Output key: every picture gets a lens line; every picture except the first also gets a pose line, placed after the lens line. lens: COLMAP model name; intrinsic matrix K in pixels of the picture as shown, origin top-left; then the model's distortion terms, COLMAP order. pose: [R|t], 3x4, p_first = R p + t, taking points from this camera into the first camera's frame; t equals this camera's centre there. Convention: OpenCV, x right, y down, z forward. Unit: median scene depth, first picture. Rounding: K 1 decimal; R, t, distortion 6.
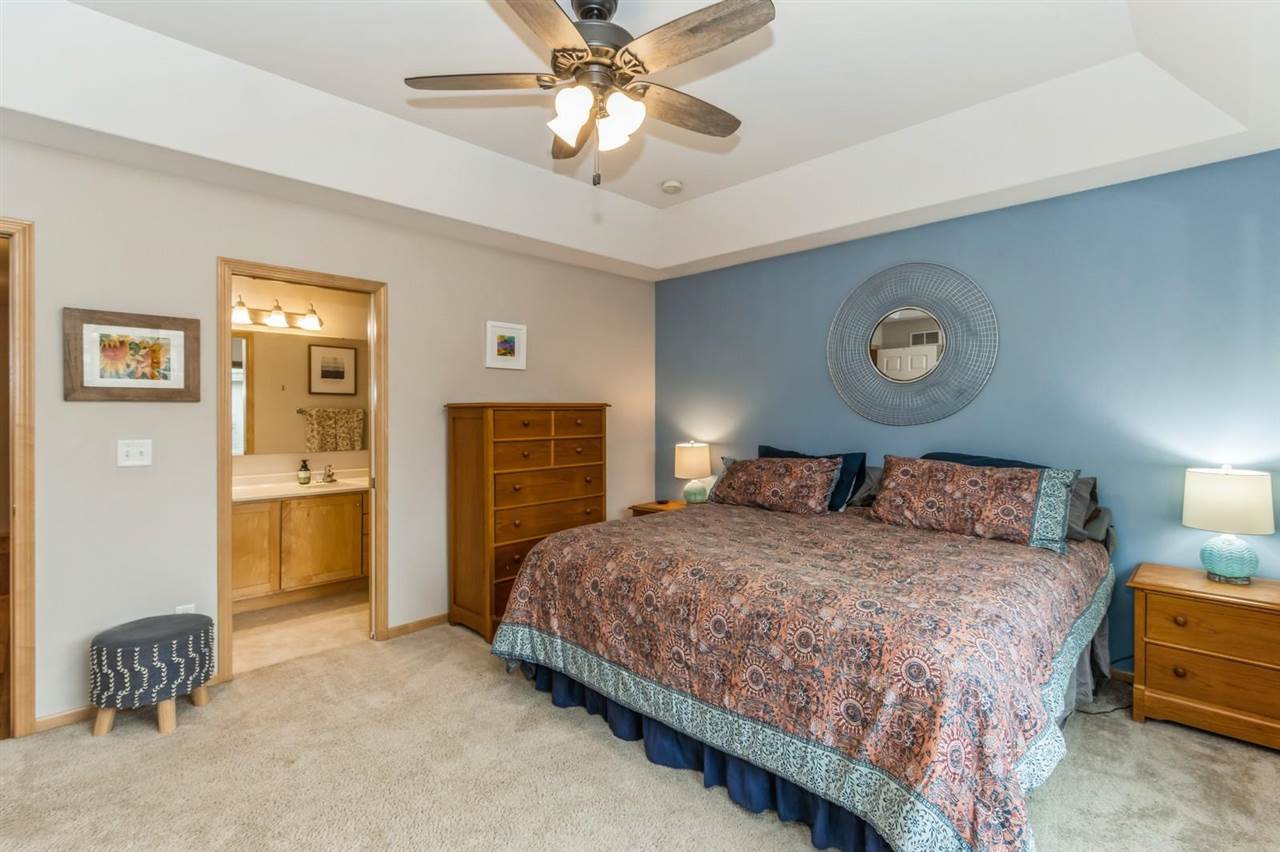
lens RADIAL K [[593.7, 0, 637.1], [0, 593.7, 420.3], [0, 0, 1]] dist [0.005913, 0.000415]
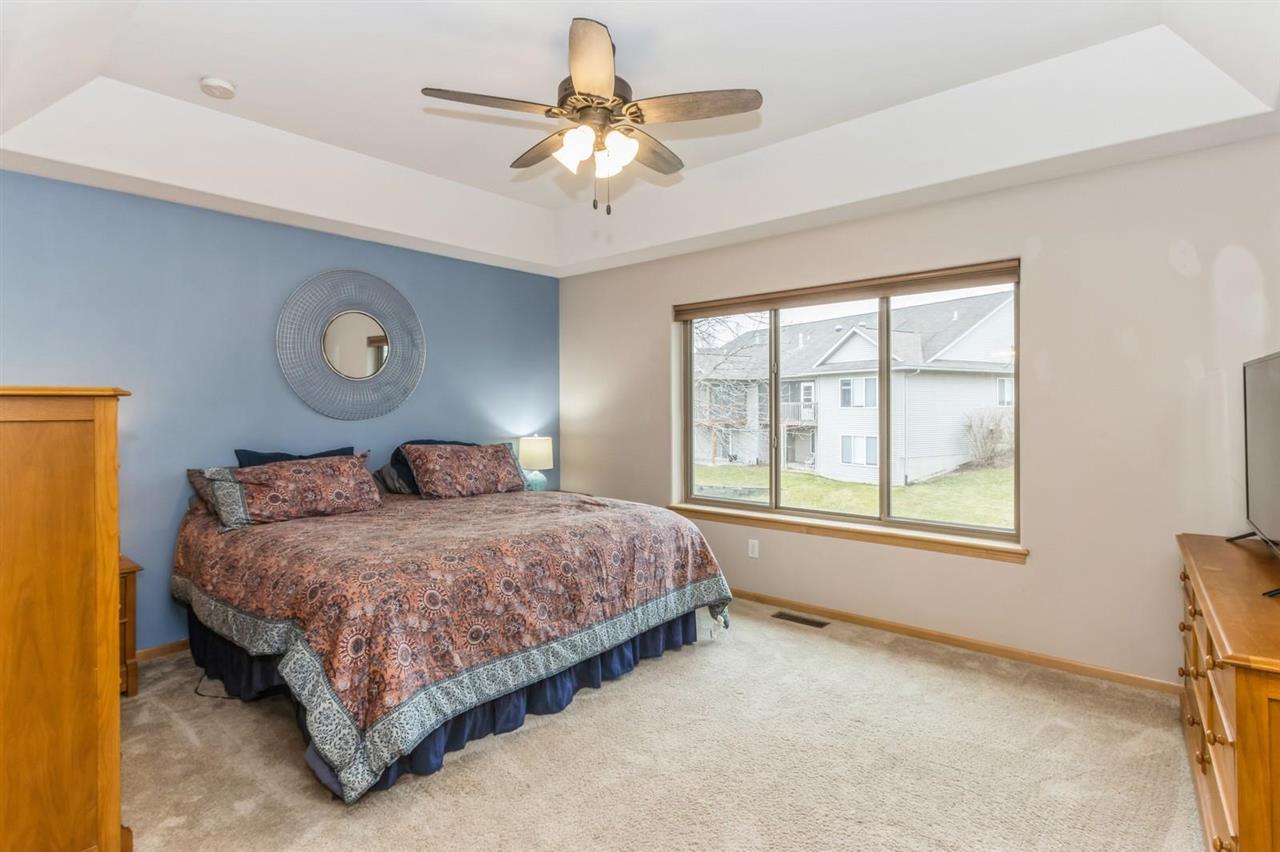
lens RADIAL K [[643.1, 0, 631.3], [0, 643.1, 421.0], [0, 0, 1]] dist [-0.000763, 0.001356]
pose [[-0.074824, -0.017347, 0.997046, -1.190210], [0.018810, 0.999646, 0.018804, -0.003327], [-0.997019, 0.020161, -0.074471, 0.931876]]
